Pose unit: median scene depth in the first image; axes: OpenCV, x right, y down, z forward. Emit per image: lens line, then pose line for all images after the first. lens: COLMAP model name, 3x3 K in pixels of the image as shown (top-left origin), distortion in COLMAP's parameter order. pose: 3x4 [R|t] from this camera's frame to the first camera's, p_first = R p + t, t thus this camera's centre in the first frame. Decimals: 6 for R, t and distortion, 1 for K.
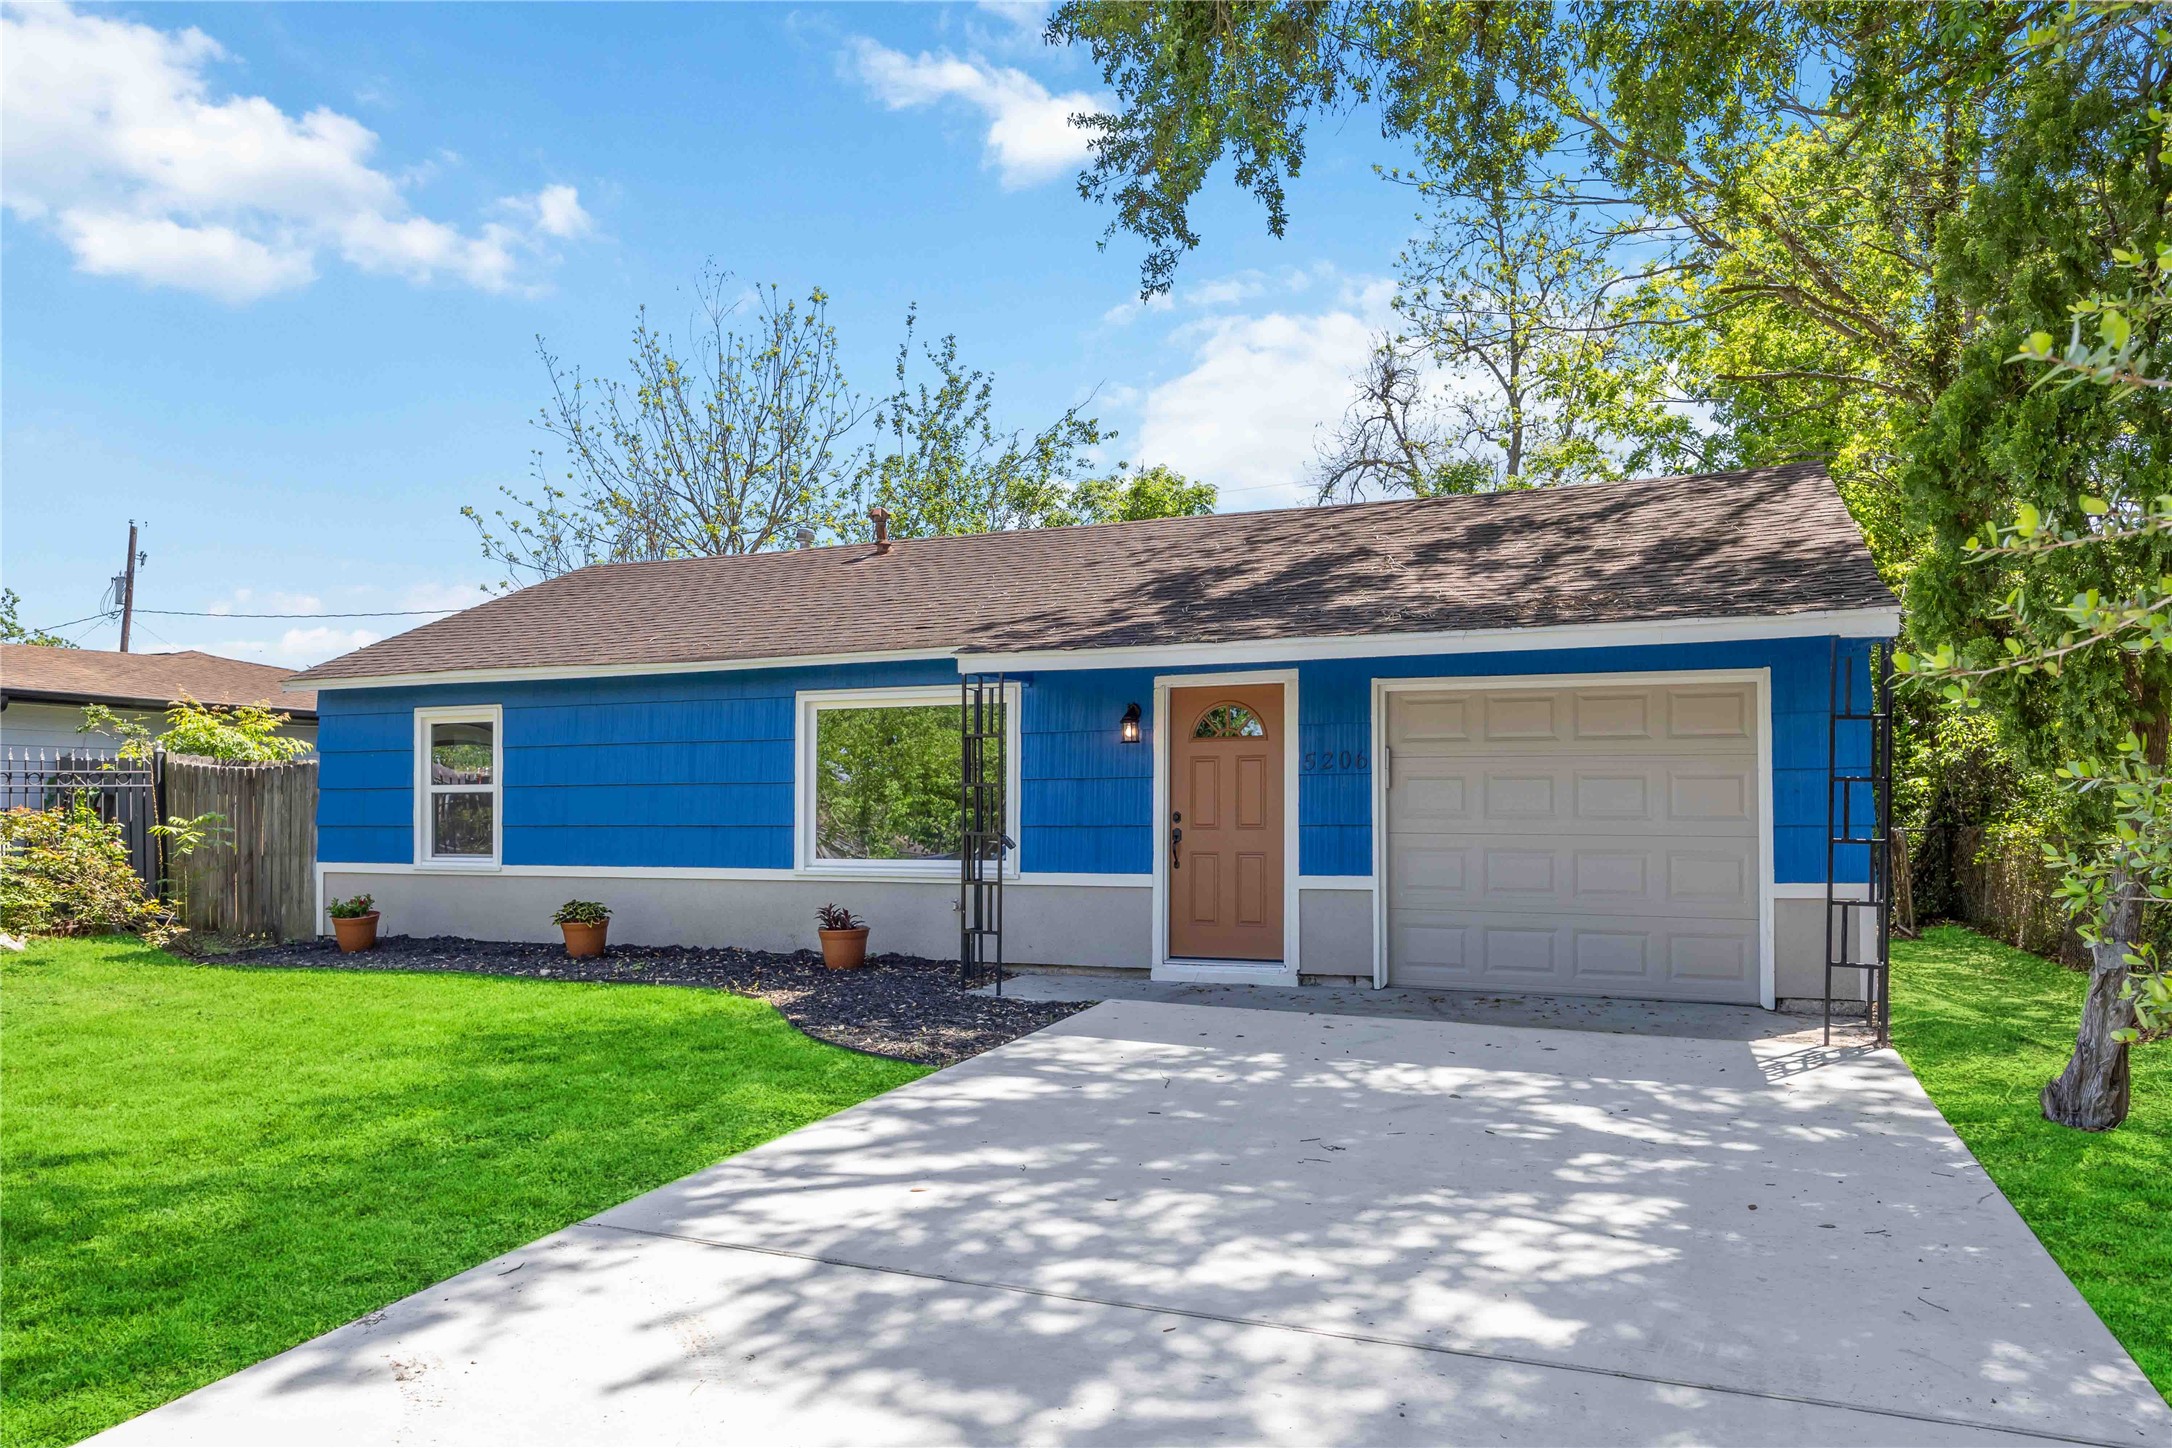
lens RADIAL K [[1421.4, 0, 1086.0], [0, 1421.4, 724.0], [0, 0, 1]] dist [-0.000339, 0.000175]
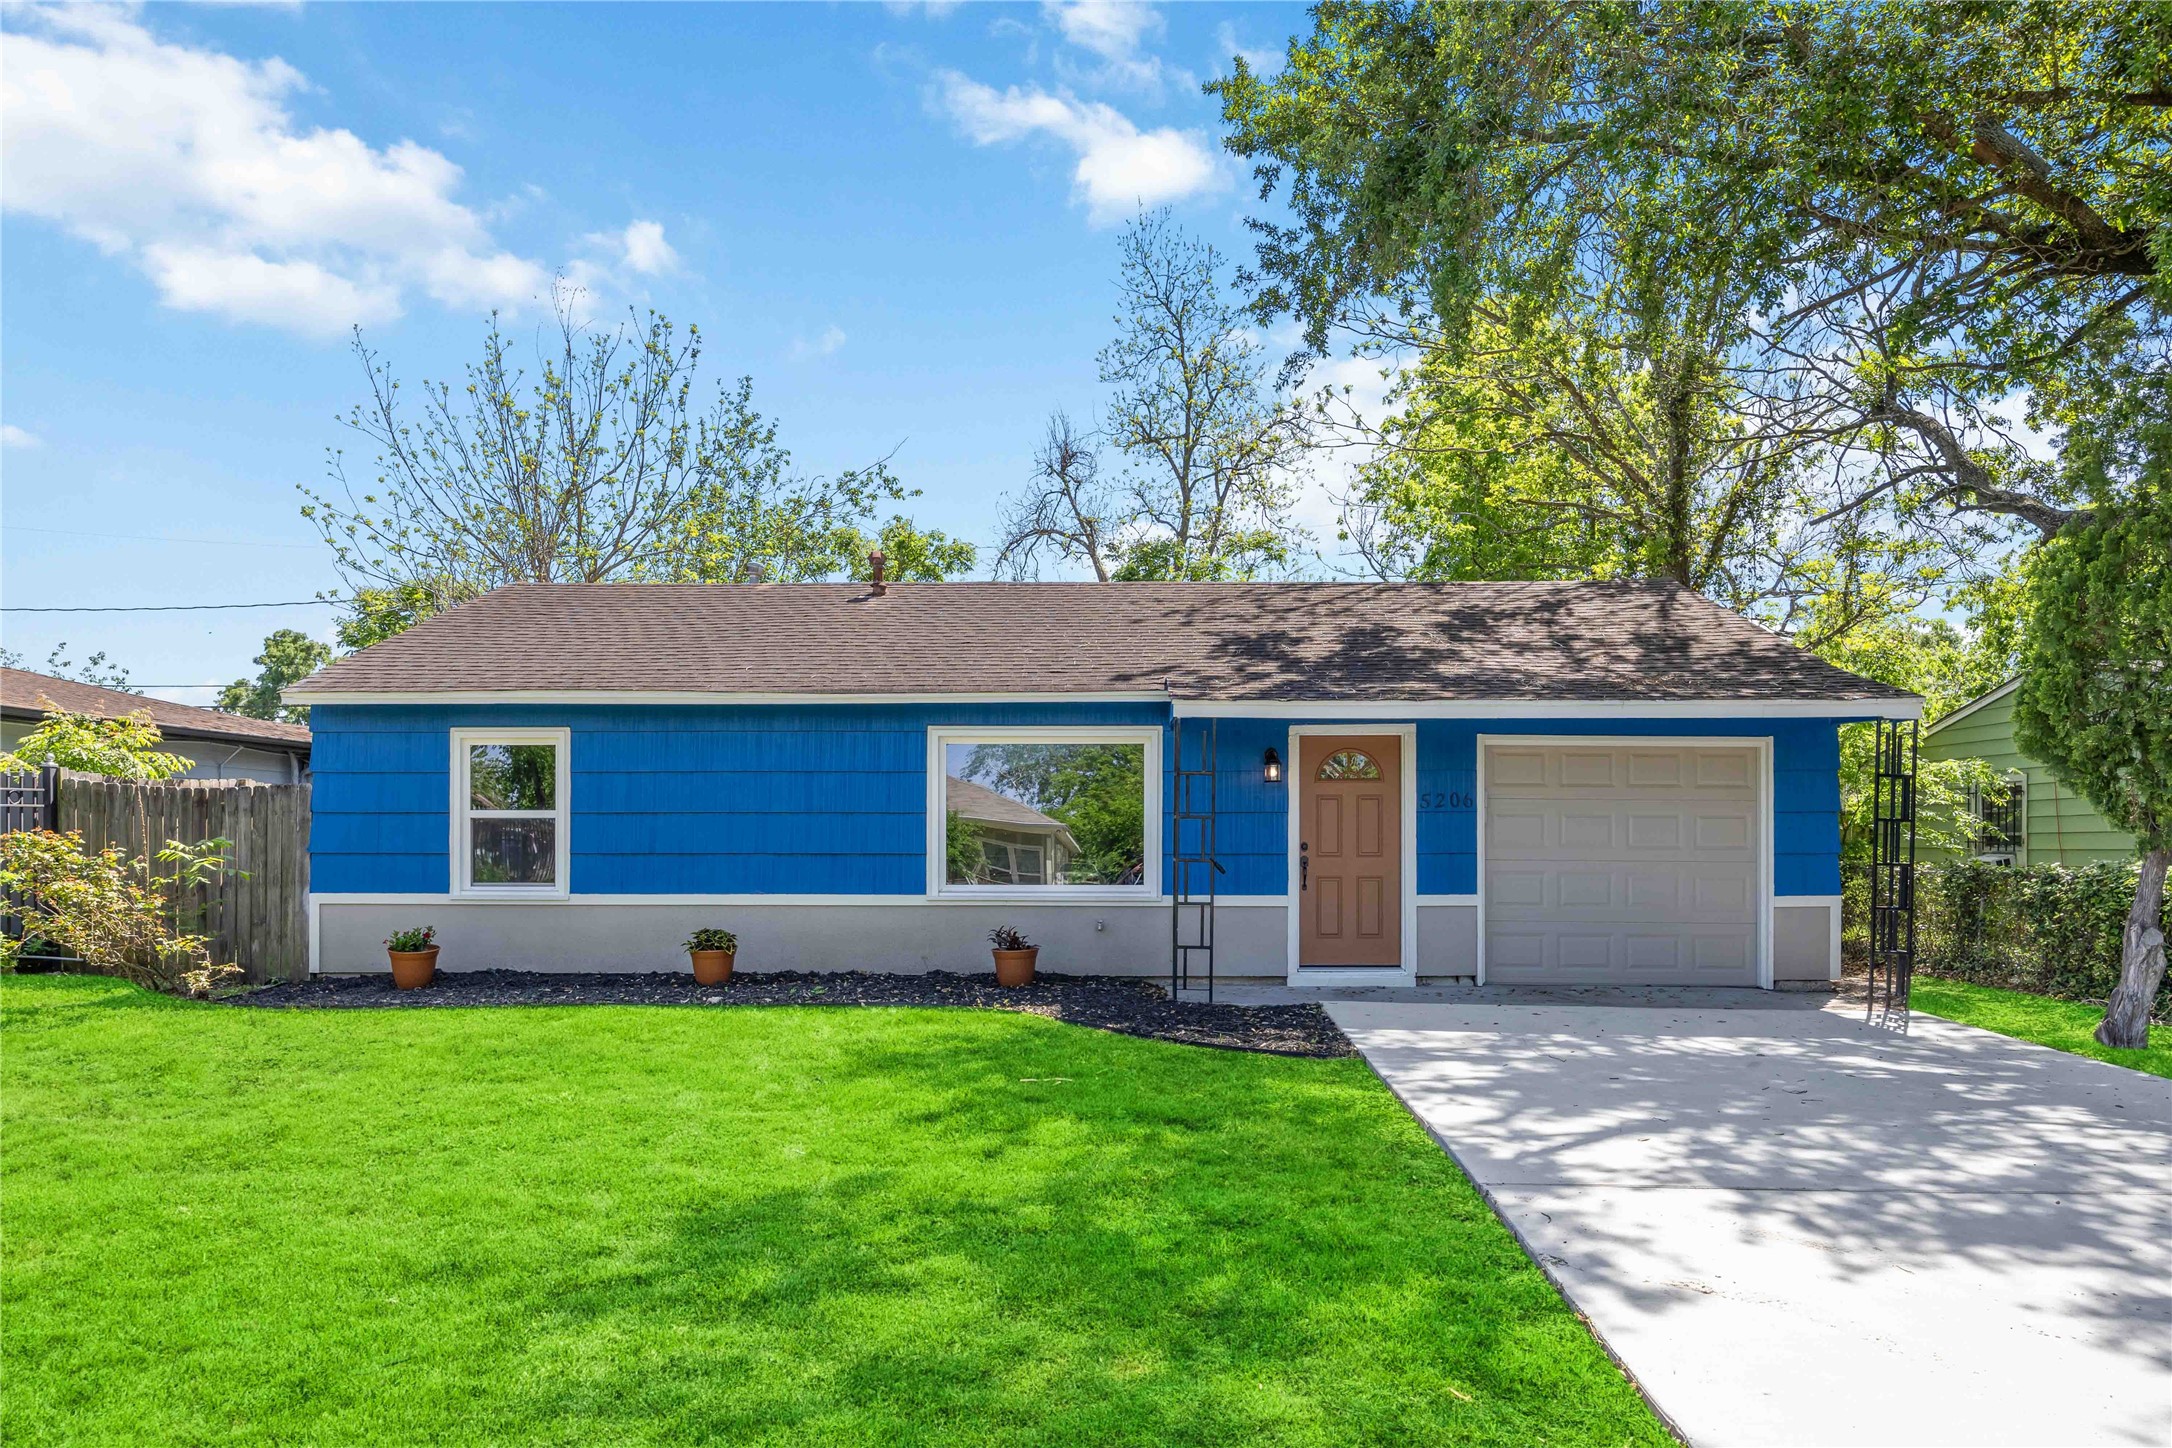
lens RADIAL K [[1329.4, 0, 1086.0], [0, 1329.4, 774.3], [0, 0, 1]] dist [-0.004519, 0.000413]
pose [[0.935077, 0.022995, 0.353698, -0.686962], [-0.025873, 0.999659, 0.003411, 0.010109], [-0.353499, -0.012341, 0.935353, 0.057656]]
